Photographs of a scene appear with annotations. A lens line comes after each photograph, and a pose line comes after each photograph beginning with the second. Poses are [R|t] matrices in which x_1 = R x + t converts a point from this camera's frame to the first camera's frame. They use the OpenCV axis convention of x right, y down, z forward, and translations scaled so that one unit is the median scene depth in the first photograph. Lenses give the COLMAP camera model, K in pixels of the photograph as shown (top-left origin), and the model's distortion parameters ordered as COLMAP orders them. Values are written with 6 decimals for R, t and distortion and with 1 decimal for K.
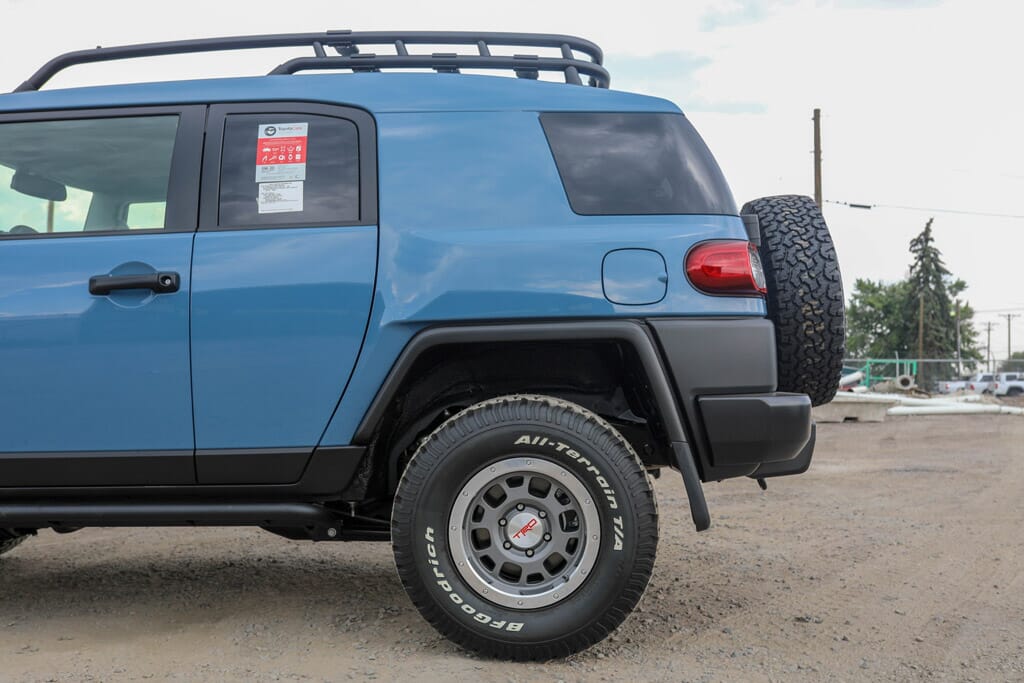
lens RADIAL K [[1016.4, 0, 587.4], [0, 1016.4, 359.2], [0, 0, 1]] dist [-0.043288, 0.027541]
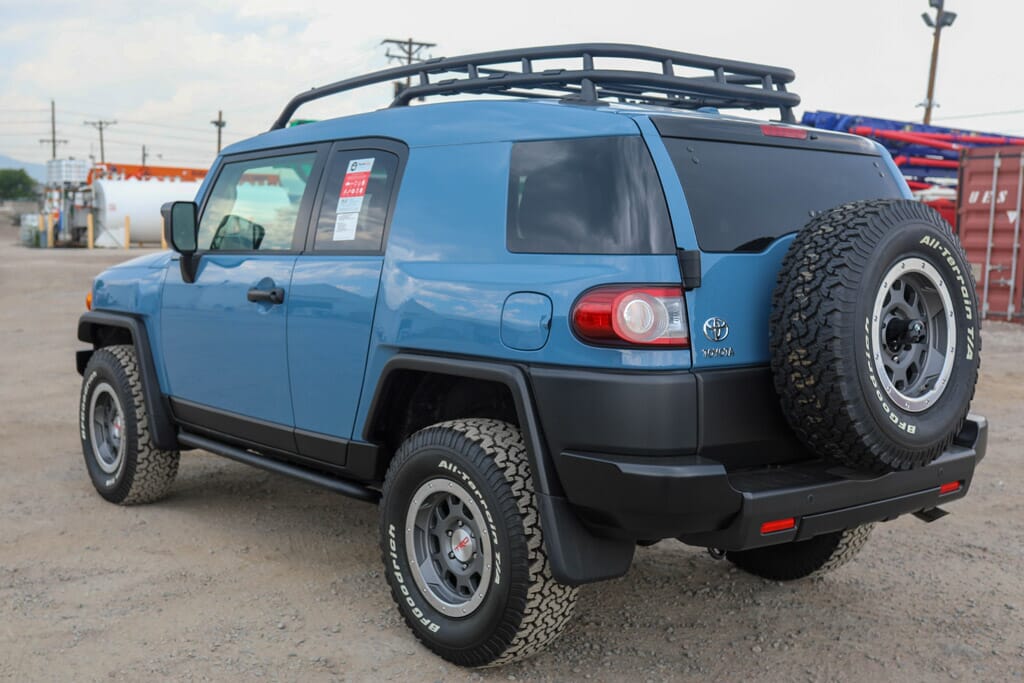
lens RADIAL K [[1230.7, 0, 497.5], [0, 1230.7, 392.6], [0, 0, 1]] dist [-0.036761, 0.021686]
pose [[0.647155, 0.125339, -0.751984, 0.929696], [-0.022581, 0.989111, 0.145430, -0.184052], [0.762024, -0.077135, 0.642939, 0.198973]]
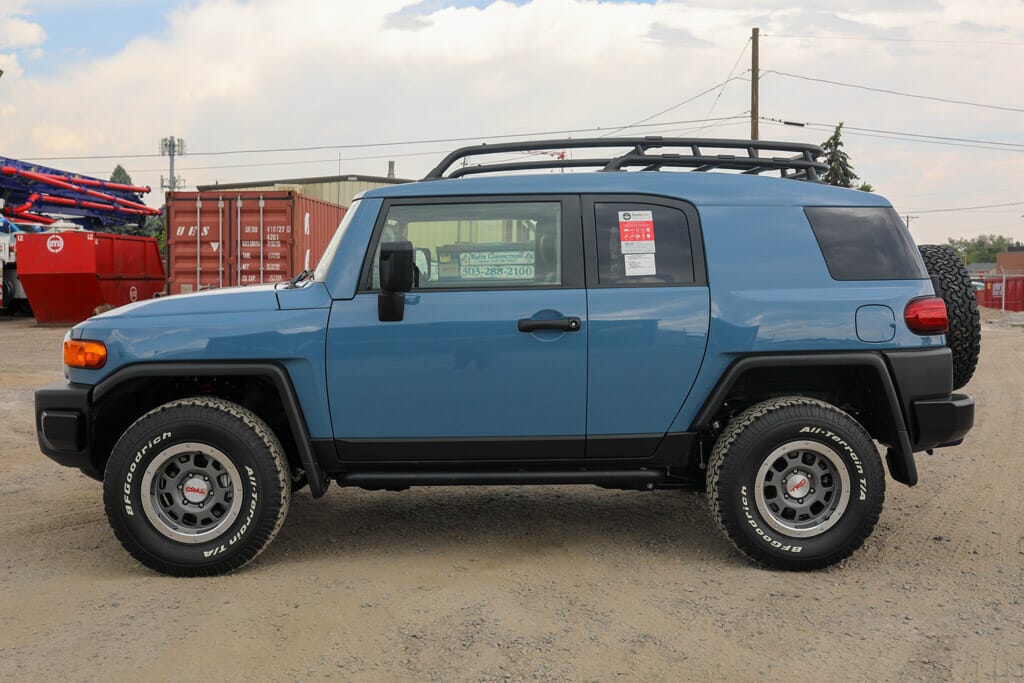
lens RADIAL K [[992.2, 0, 604.2], [0, 992.2, 310.5], [0, 0, 1]] dist [-0.035582, 0.010785]
pose [[0.995946, 0.011878, 0.089167, -0.490558], [-0.016375, 0.998621, 0.049882, -0.166882], [-0.088452, -0.051140, 0.994767, -0.448833]]
